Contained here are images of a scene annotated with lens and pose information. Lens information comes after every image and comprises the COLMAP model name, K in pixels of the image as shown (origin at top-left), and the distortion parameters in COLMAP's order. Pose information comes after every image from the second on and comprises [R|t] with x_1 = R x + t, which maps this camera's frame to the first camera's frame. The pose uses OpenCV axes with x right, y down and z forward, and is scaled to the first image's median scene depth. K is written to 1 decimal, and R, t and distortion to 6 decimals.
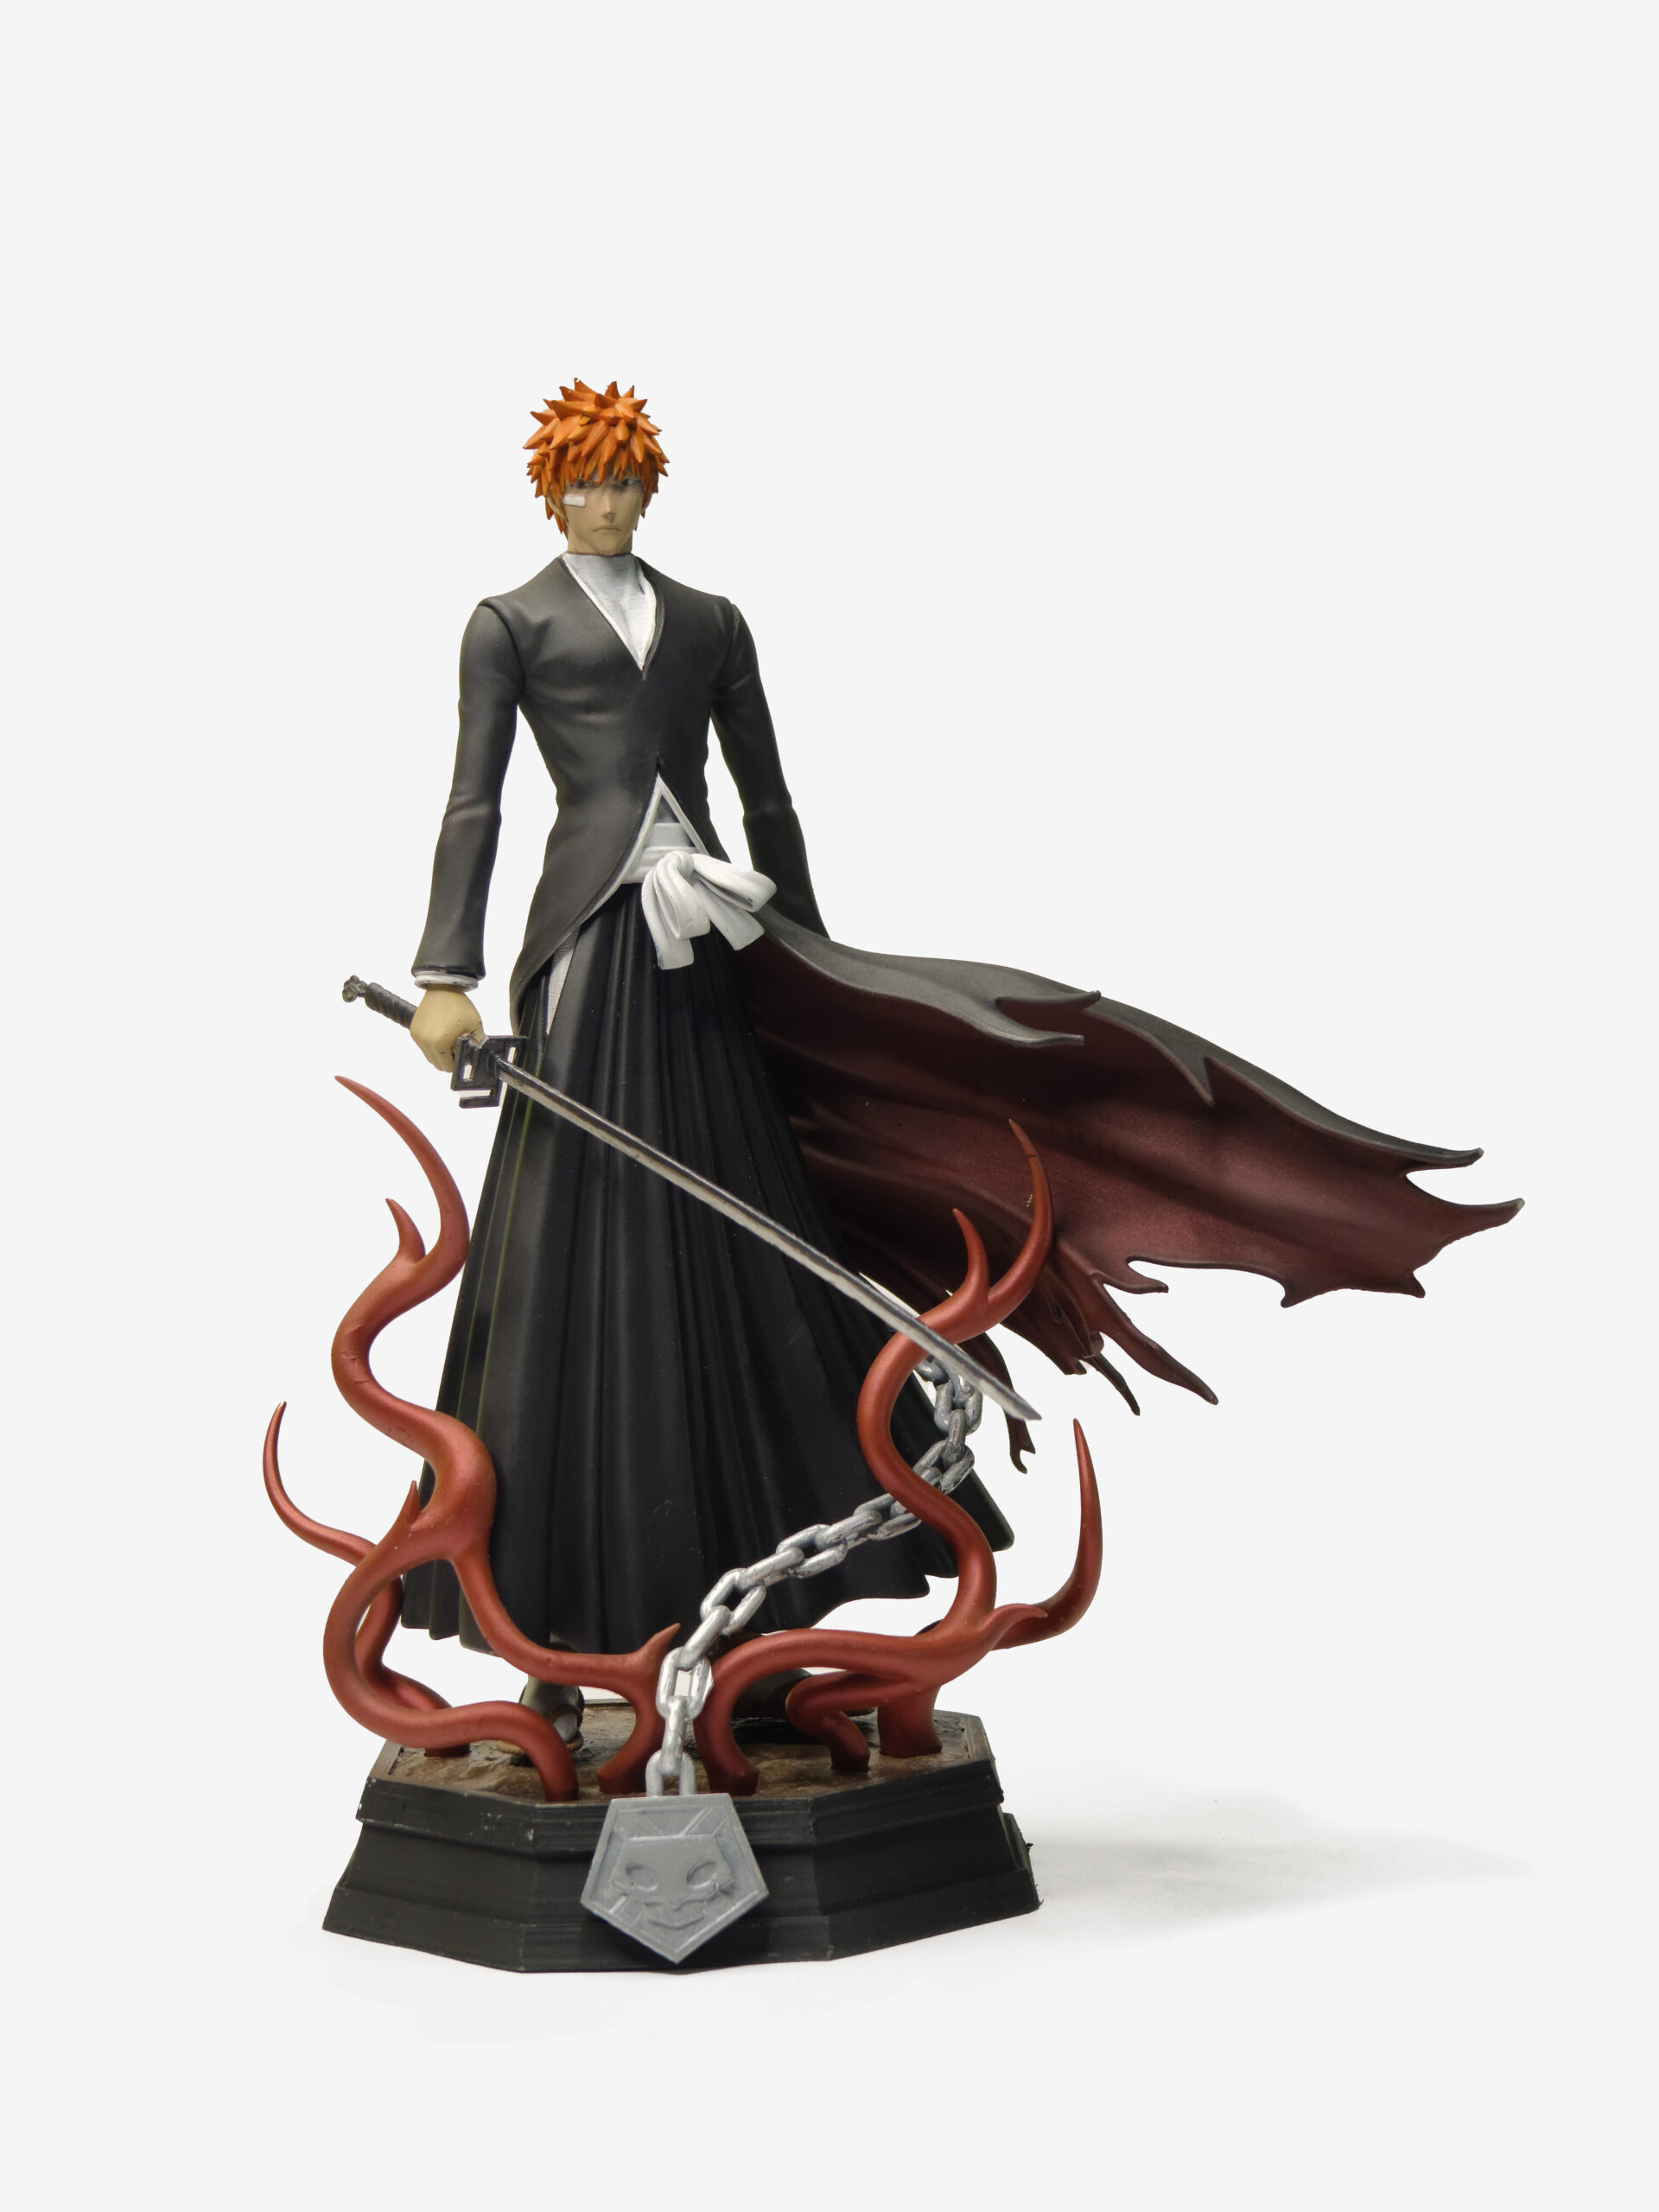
lens RADIAL K [[4620.7, 0, 878.3], [0, 4620.7, 1148.5], [0, 0, 1]] dist [0.154725, 0.000000]
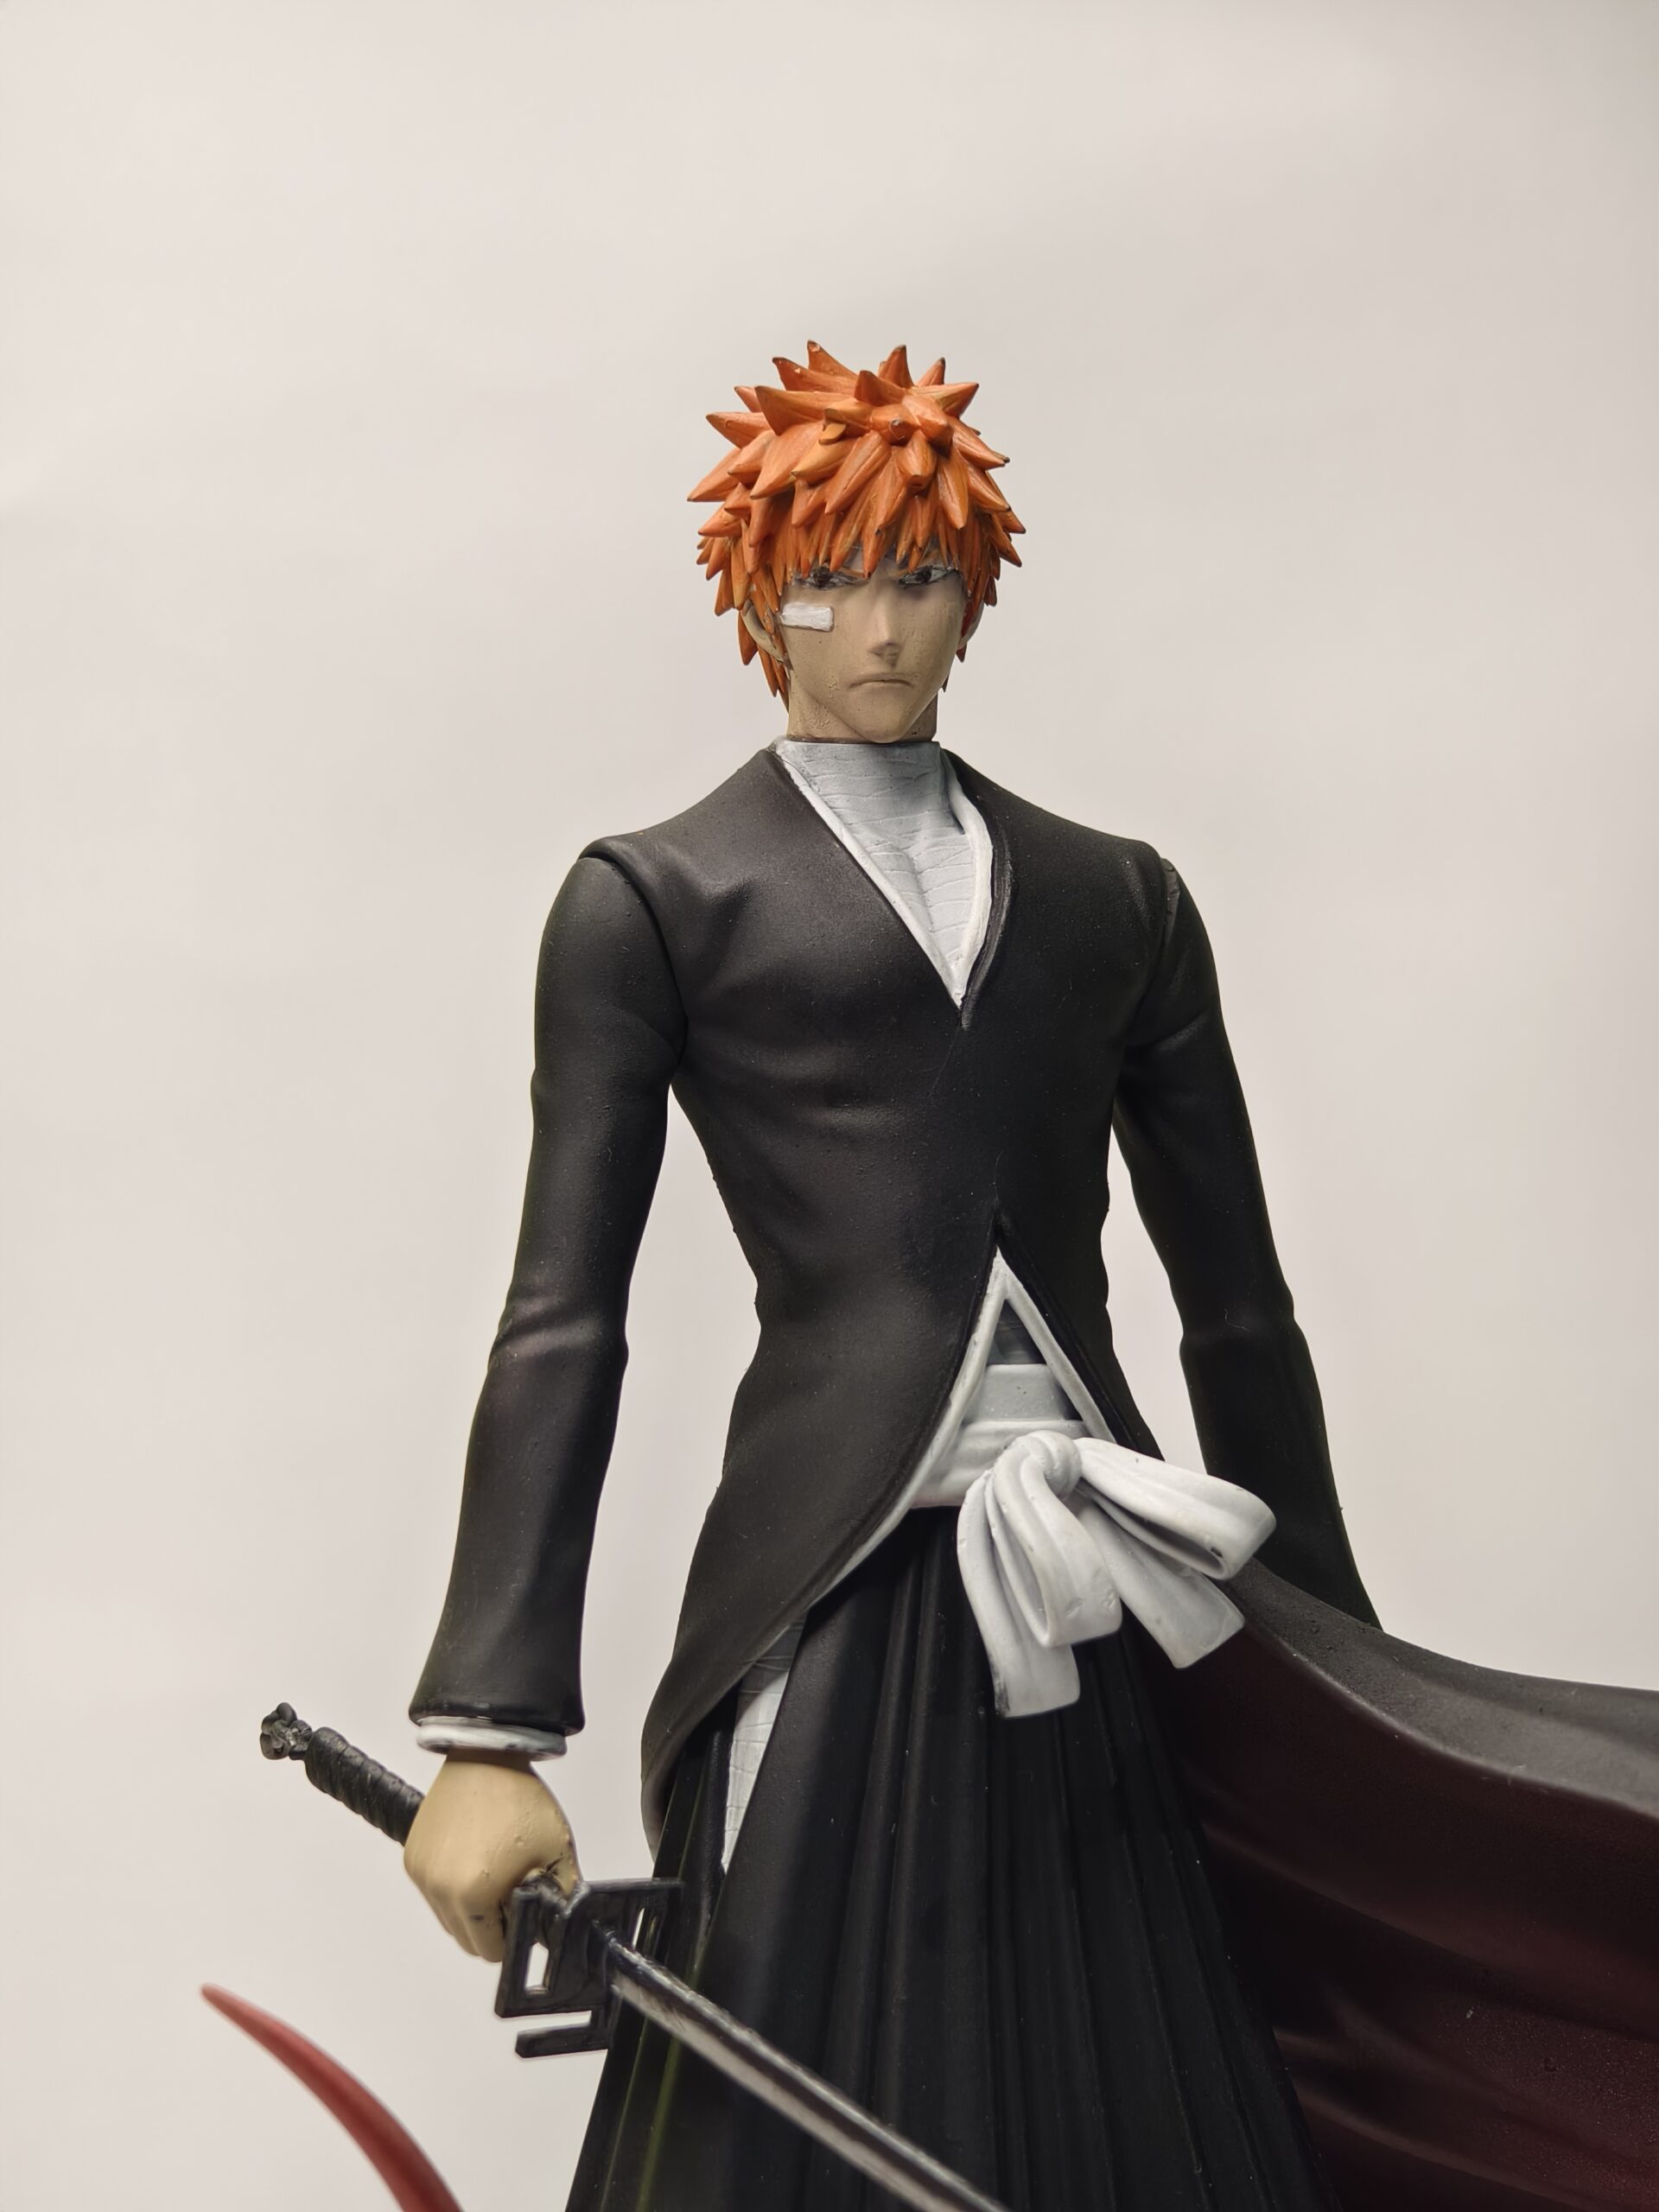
lens RADIAL K [[5604.0, 0, 810.3], [0, 5604.0, 1119.1], [0, 0, 1]] dist [0.114938, 0.000000]
pose [[0.998667, 0.005666, -0.051305, -0.038246], [-0.009656, 0.996918, -0.077859, -0.052512], [0.050706, 0.078251, 0.995643, 0.485145]]
